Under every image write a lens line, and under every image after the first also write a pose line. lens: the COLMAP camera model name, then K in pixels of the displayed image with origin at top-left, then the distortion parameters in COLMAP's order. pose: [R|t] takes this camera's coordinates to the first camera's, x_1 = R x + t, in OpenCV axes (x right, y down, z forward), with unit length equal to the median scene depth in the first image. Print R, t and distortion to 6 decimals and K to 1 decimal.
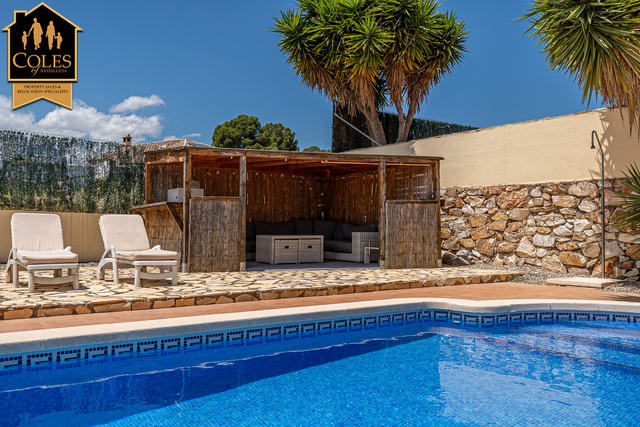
lens RADIAL K [[561.9, 0, 314.0], [0, 561.9, 214.4], [0, 0, 1]] dist [-0.039020, 0.020939]
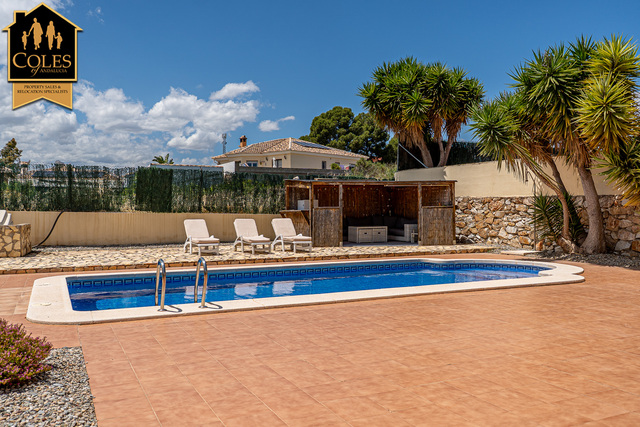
lens RADIAL K [[561.9, 0, 320.0], [0, 561.9, 217.6], [0, 0, 1]] dist [-0.039020, 0.020939]
pose [[0.987563, -0.005645, -0.157121, 0.088274], [0.012004, 0.999145, 0.039553, -0.063141], [0.156764, -0.040947, 0.986787, -0.767701]]
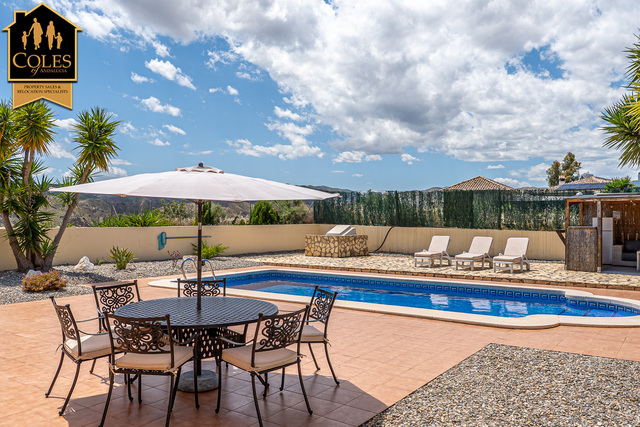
lens RADIAL K [[561.0, 0, 319.5], [0, 561.0, 213.0], [0, 0, 1]] dist [0.010242, -0.000540]
pose [[0.361863, -0.010332, -0.932174, 0.994473], [0.022887, 0.999736, -0.002196, -0.077806], [0.931950, -0.020539, 0.362003, -0.303904]]
